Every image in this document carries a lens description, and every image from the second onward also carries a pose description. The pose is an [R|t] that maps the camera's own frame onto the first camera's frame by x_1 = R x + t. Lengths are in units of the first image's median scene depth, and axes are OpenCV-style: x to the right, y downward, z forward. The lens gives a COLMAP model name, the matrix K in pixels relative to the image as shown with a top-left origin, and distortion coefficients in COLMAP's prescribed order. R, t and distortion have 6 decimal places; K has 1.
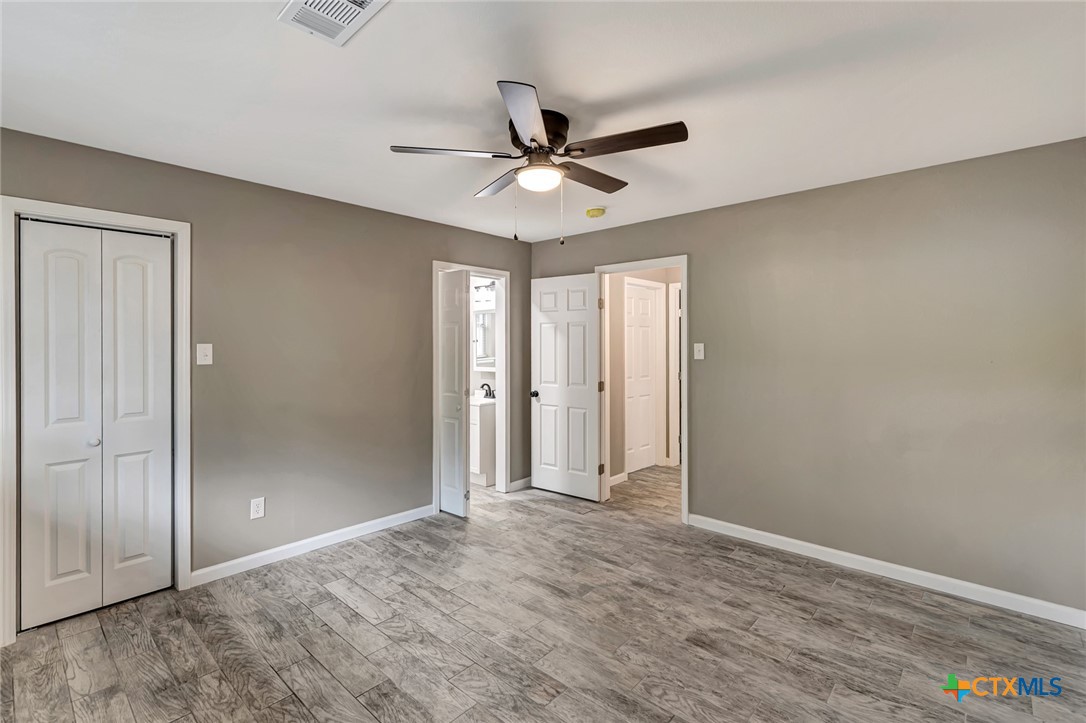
lens RADIAL K [[490.0, 0, 536.9], [0, 490.0, 342.9], [0, 0, 1]] dist [0.011440, -0.004835]
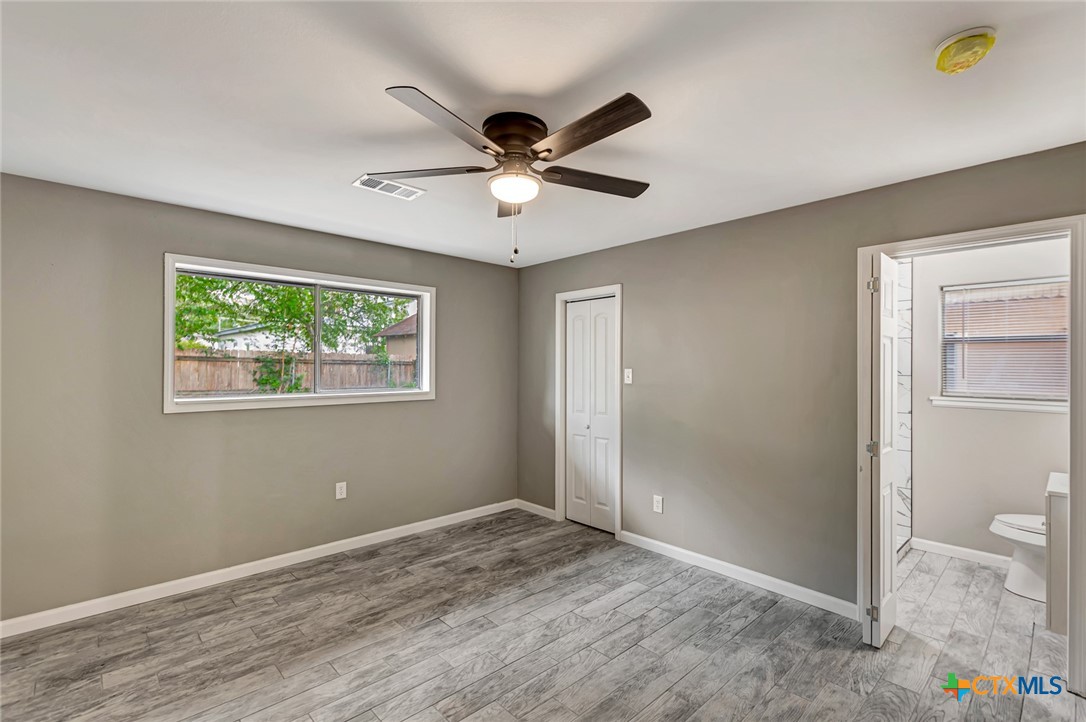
lens RADIAL K [[490.0, 0, 551.6], [0, 490.0, 363.9], [0, 0, 1]] dist [0.011440, -0.004835]
pose [[-0.055803, -0.004746, -0.998431, 0.882555], [-0.006659, 0.999968, -0.004382, -0.005309], [0.998420, 0.006404, -0.055833, 1.073700]]
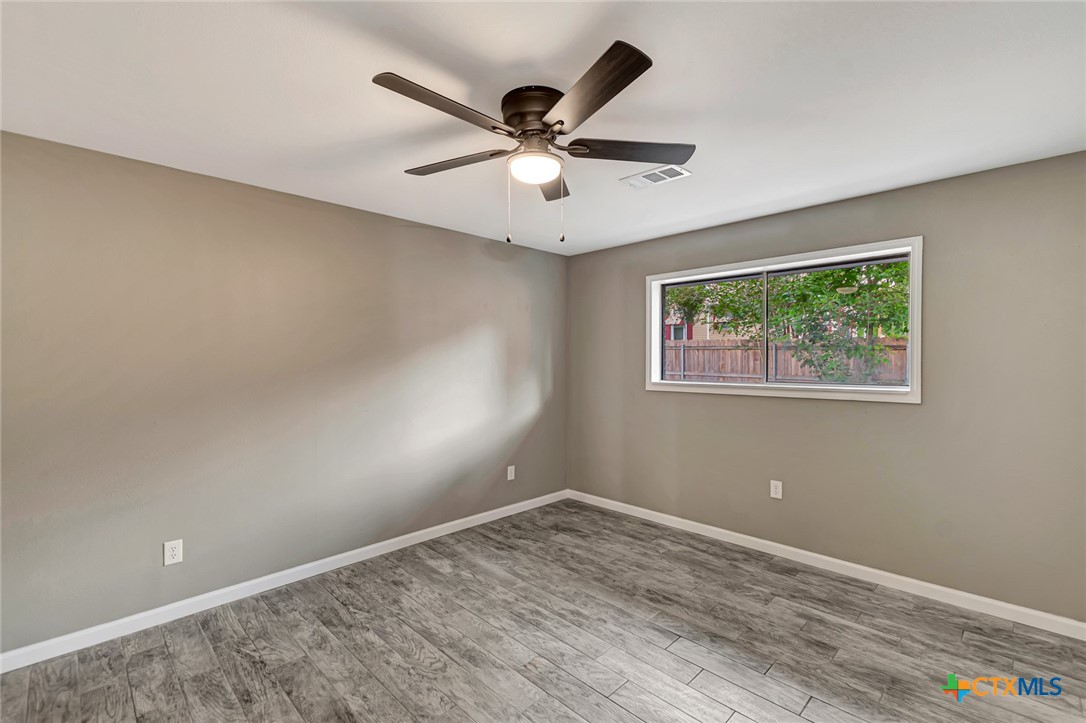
lens RADIAL K [[490.0, 0, 548.7], [0, 490.0, 360.5], [0, 0, 1]] dist [0.011440, -0.004835]
pose [[-0.999290, 0.003464, 0.037513, -0.047722], [0.003928, 0.999917, 0.012306, -0.004305], [-0.037468, 0.012444, -0.999220, 1.801269]]
